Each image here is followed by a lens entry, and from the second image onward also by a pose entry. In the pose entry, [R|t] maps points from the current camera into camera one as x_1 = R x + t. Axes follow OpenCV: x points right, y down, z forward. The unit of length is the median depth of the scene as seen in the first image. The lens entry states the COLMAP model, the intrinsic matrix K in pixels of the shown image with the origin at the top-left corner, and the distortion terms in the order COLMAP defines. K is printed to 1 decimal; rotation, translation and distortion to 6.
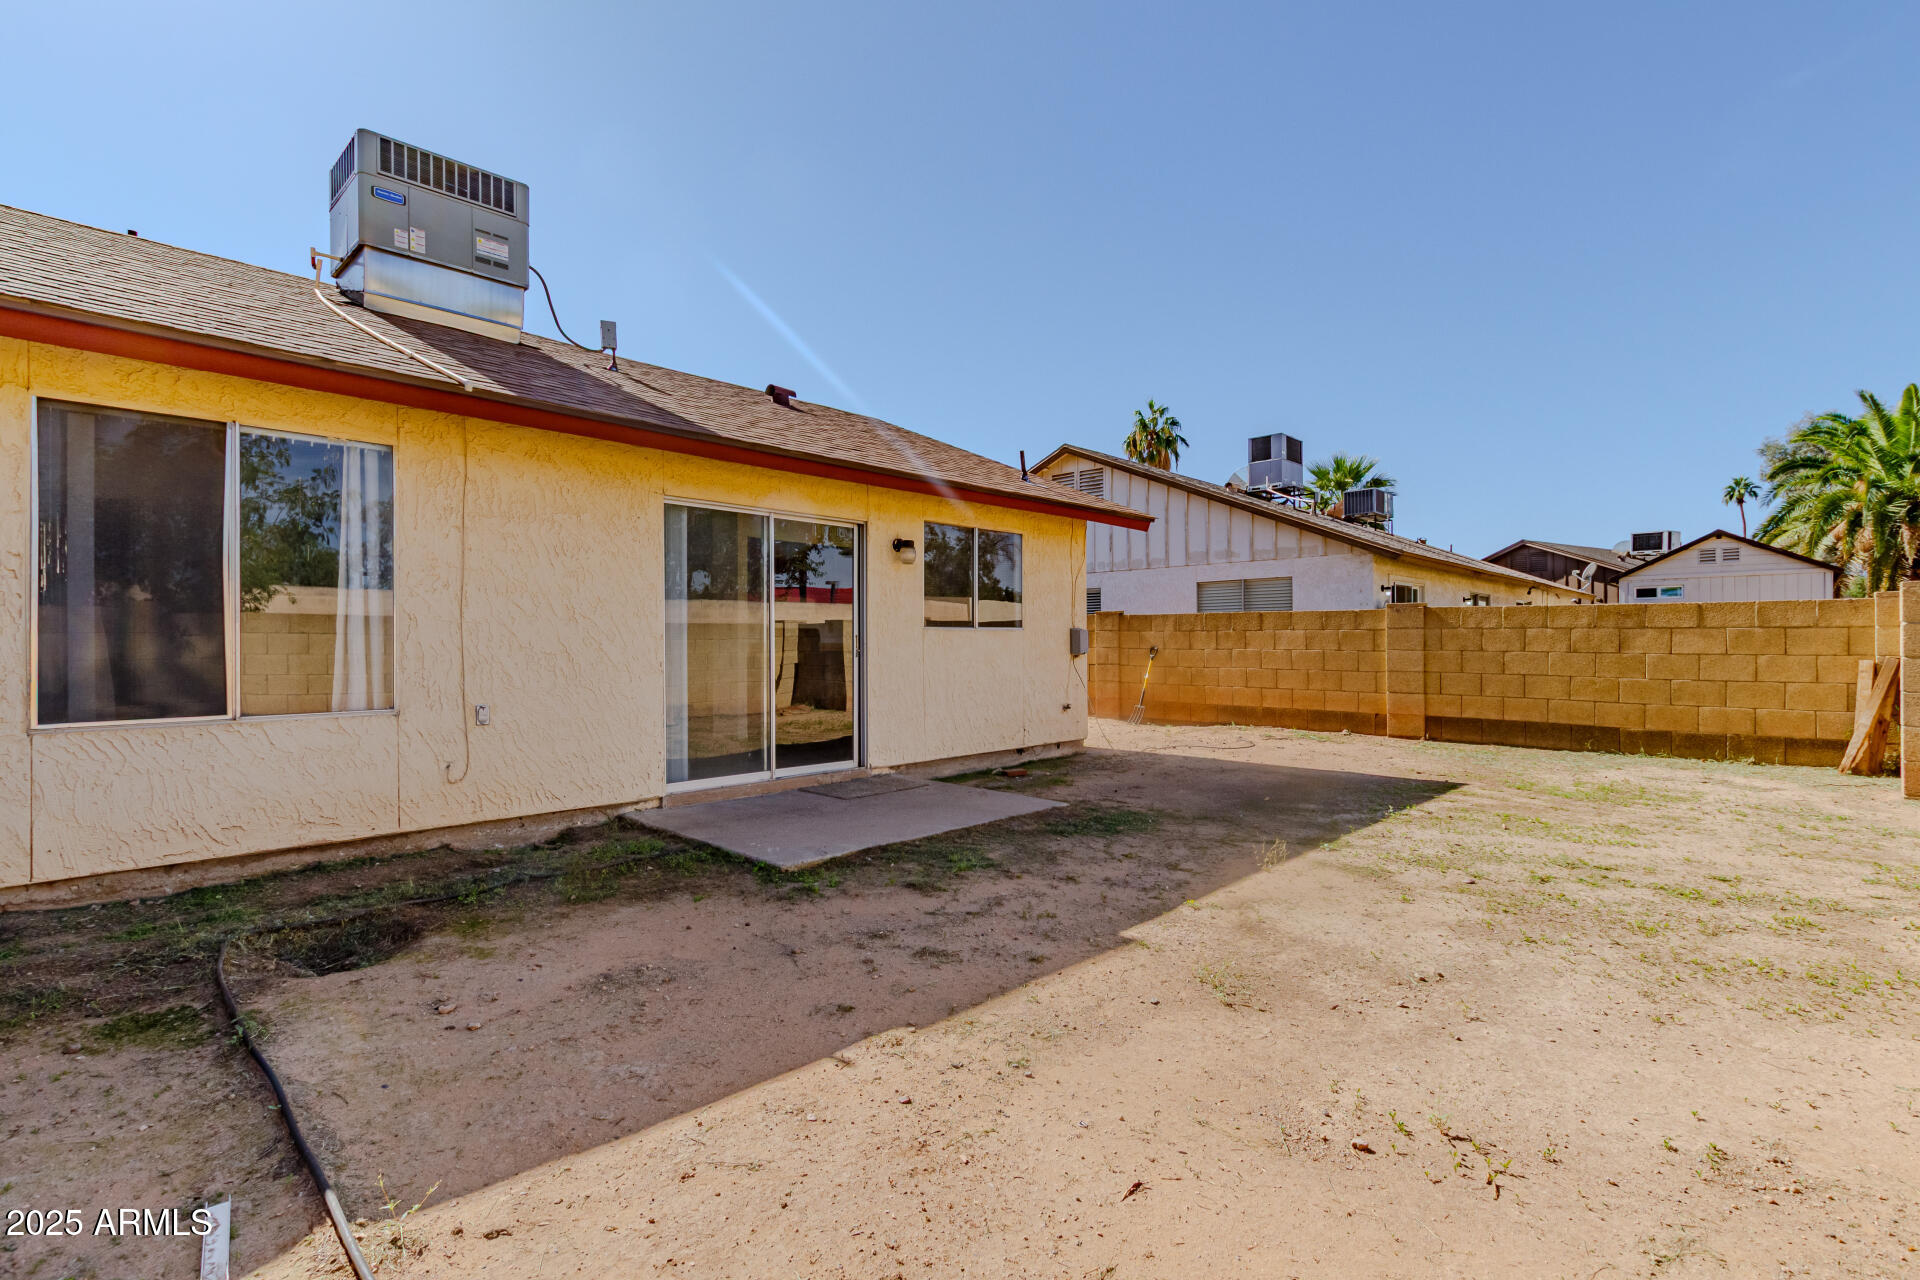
lens RADIAL K [[882.9, 0, 961.5], [0, 882.9, 639.9], [0, 0, 1]] dist [0.002967, -0.001230]
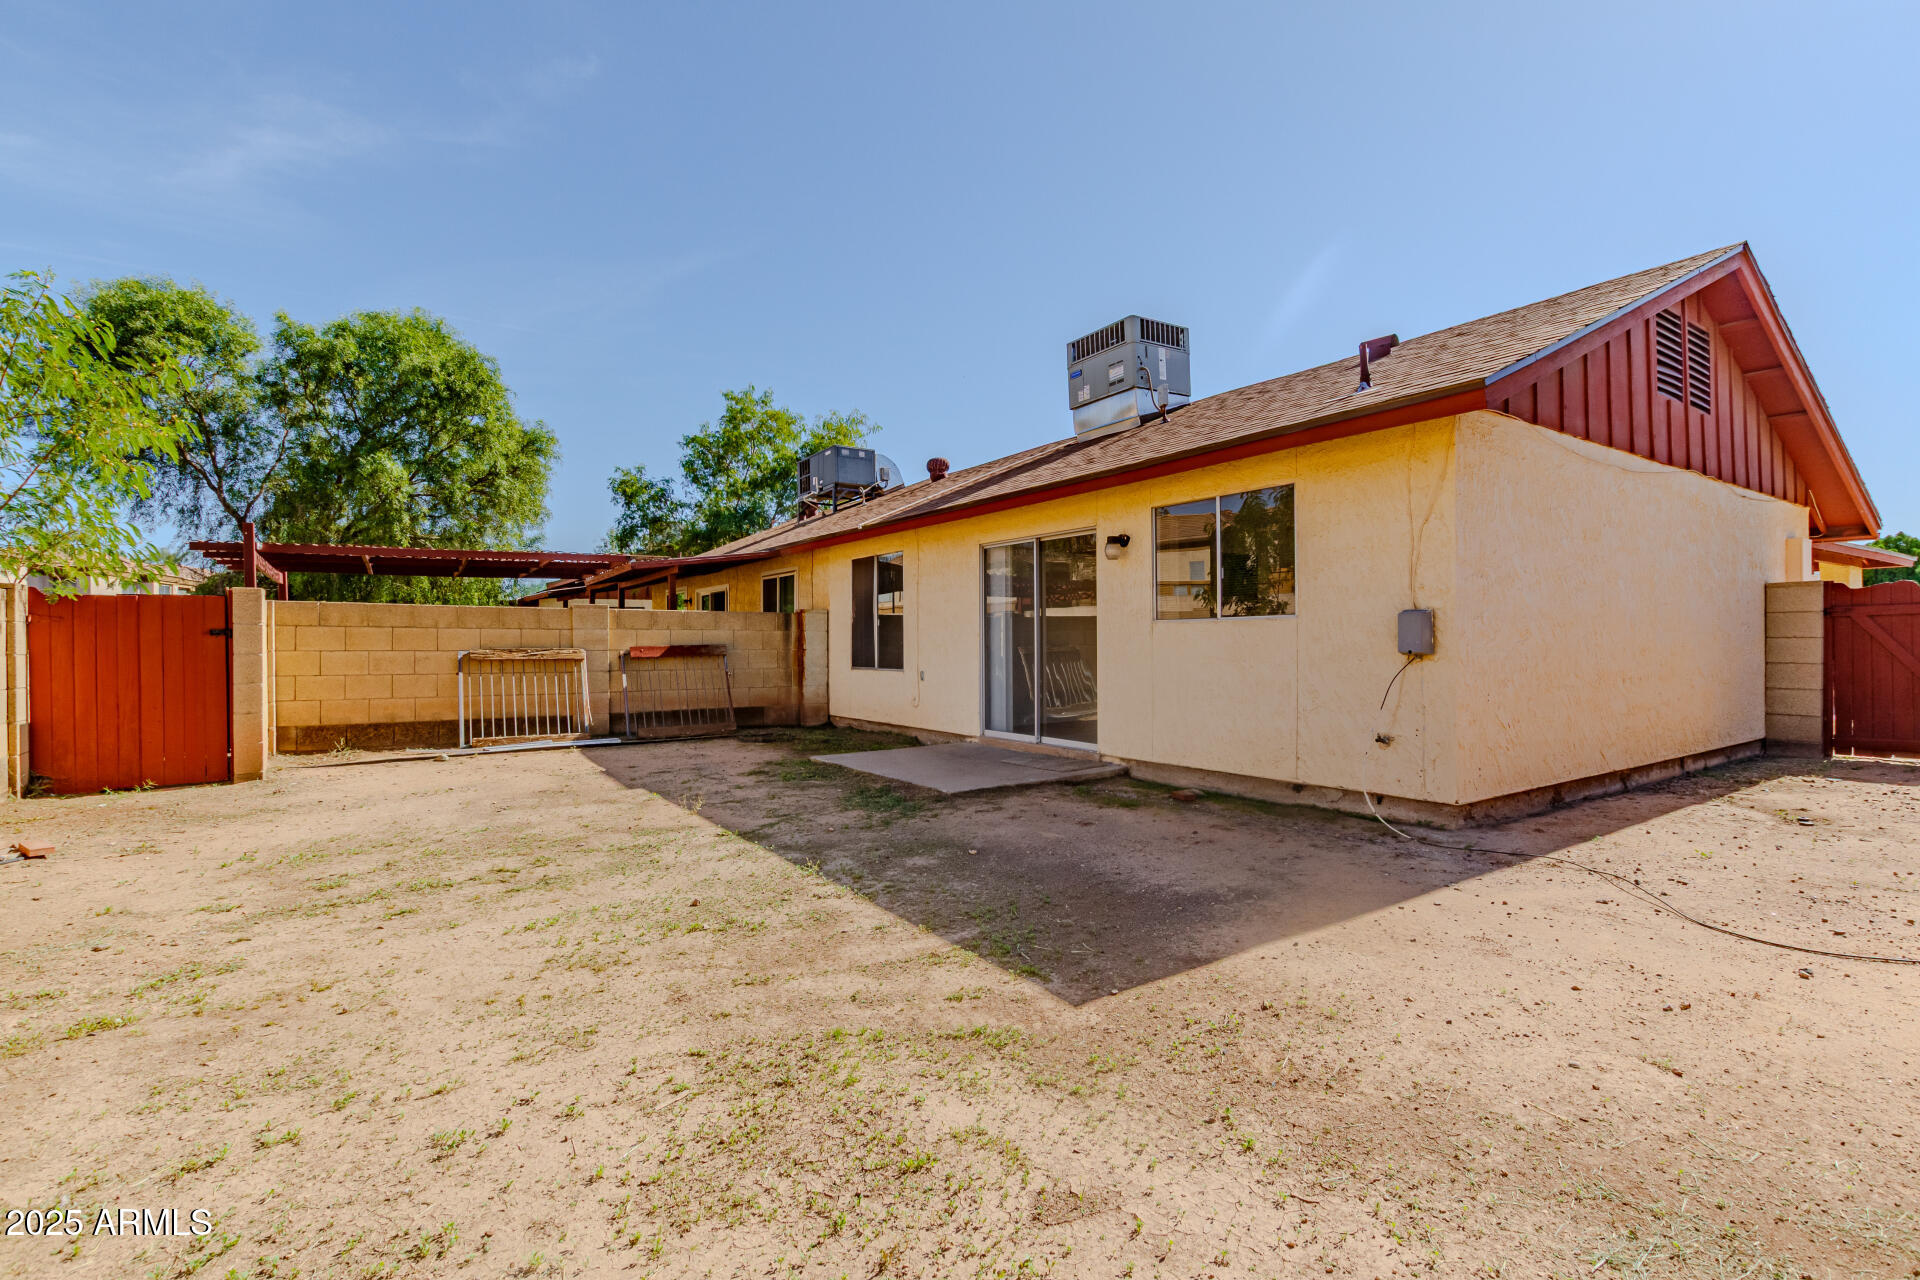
lens RADIAL K [[882.9, 0, 960.4], [0, 882.9, 637.6], [0, 0, 1]] dist [0.002967, -0.001230]
pose [[-0.213806, 0.000202, -0.976876, 0.704379], [0.012701, 0.999916, -0.002573, 0.002823], [0.976794, -0.012957, -0.213790, 0.760079]]
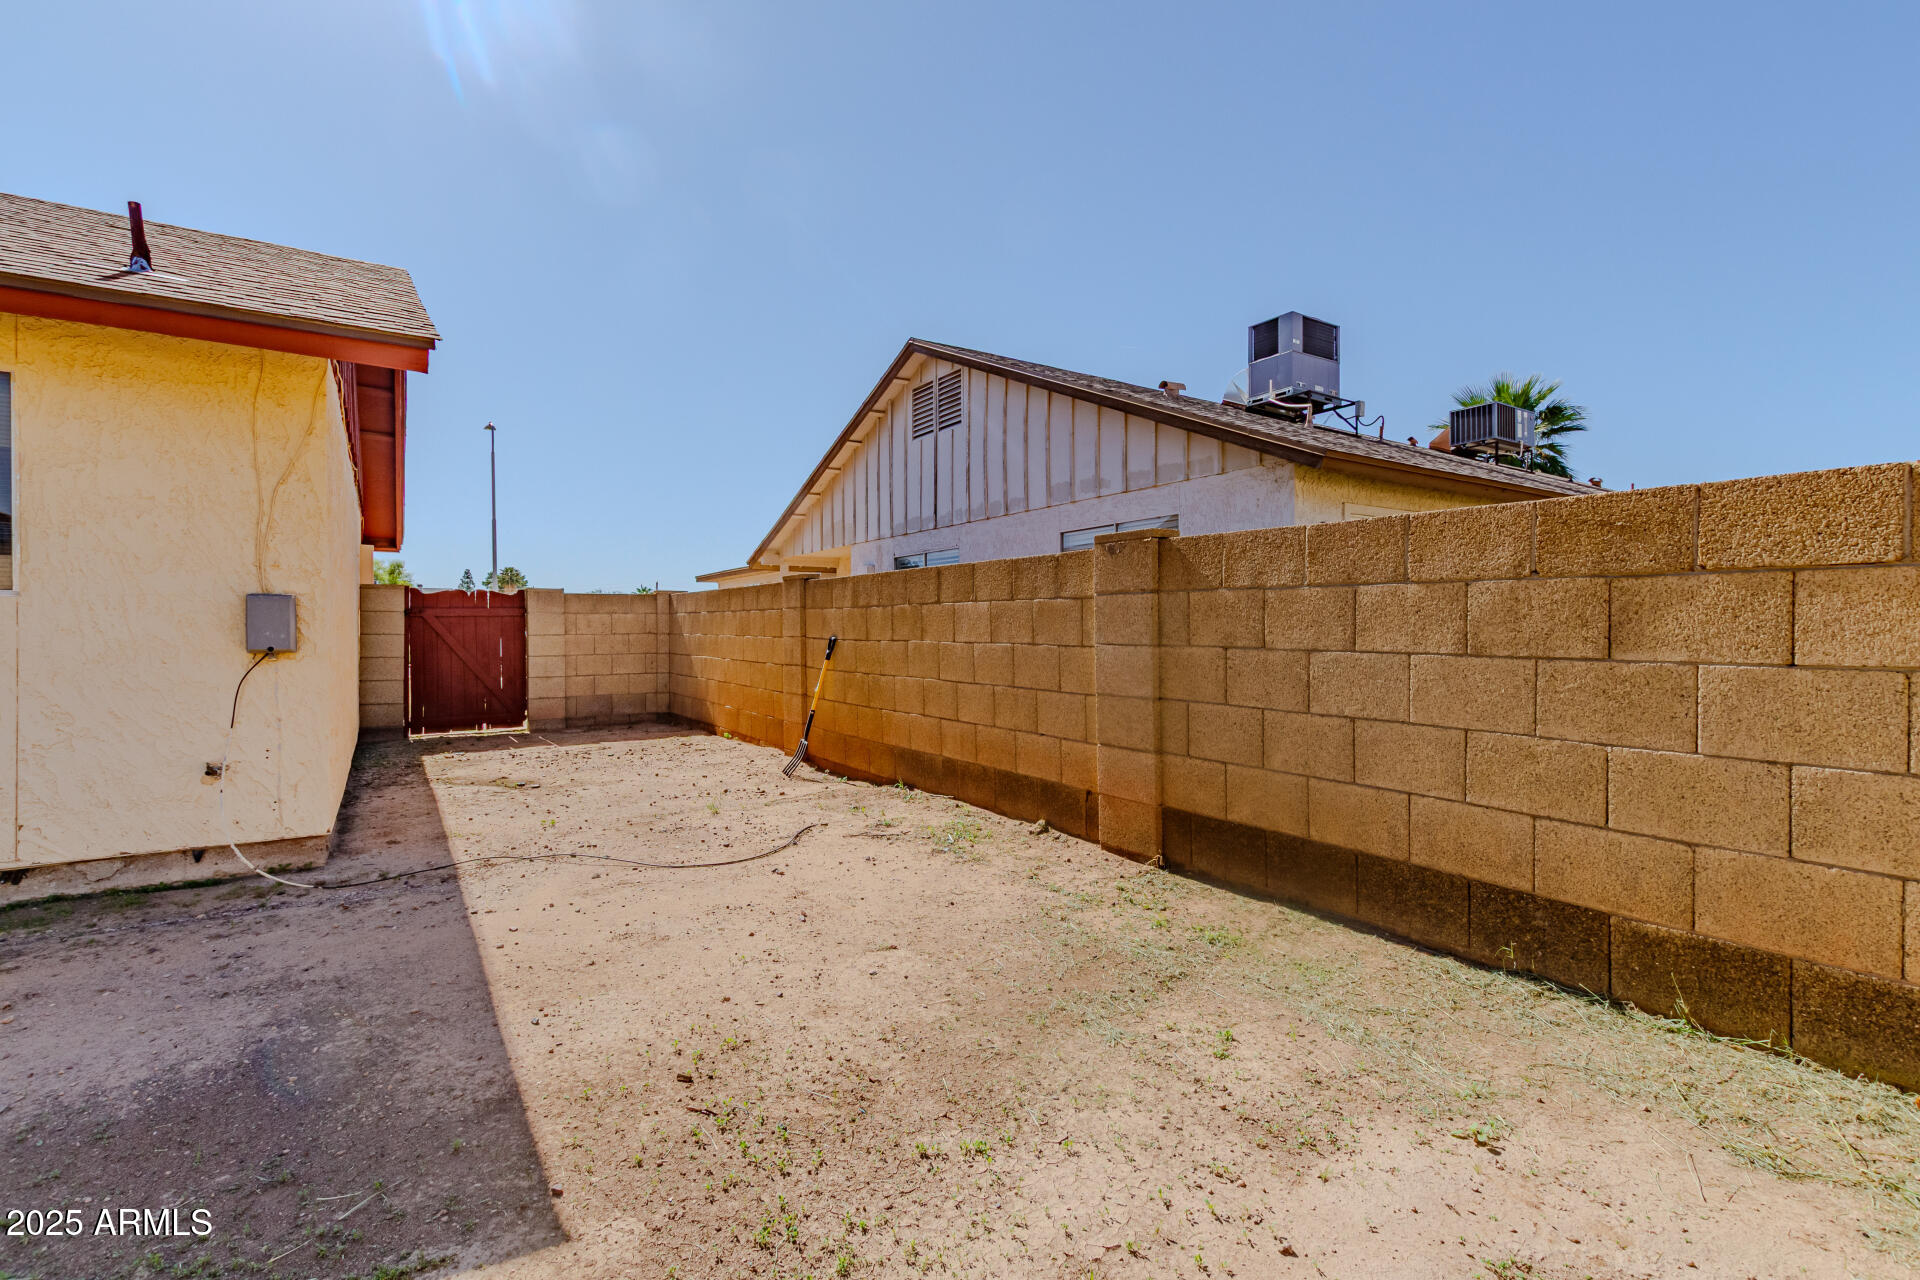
lens RADIAL K [[882.9, 0, 961.4], [0, 882.9, 639.3], [0, 0, 1]] dist [0.002967, -0.001230]
pose [[0.974606, 0.003288, -0.223901, 0.527636], [-0.000561, 0.999925, 0.012243, 0.003975], [0.223924, -0.011806, 0.974535, 0.585045]]
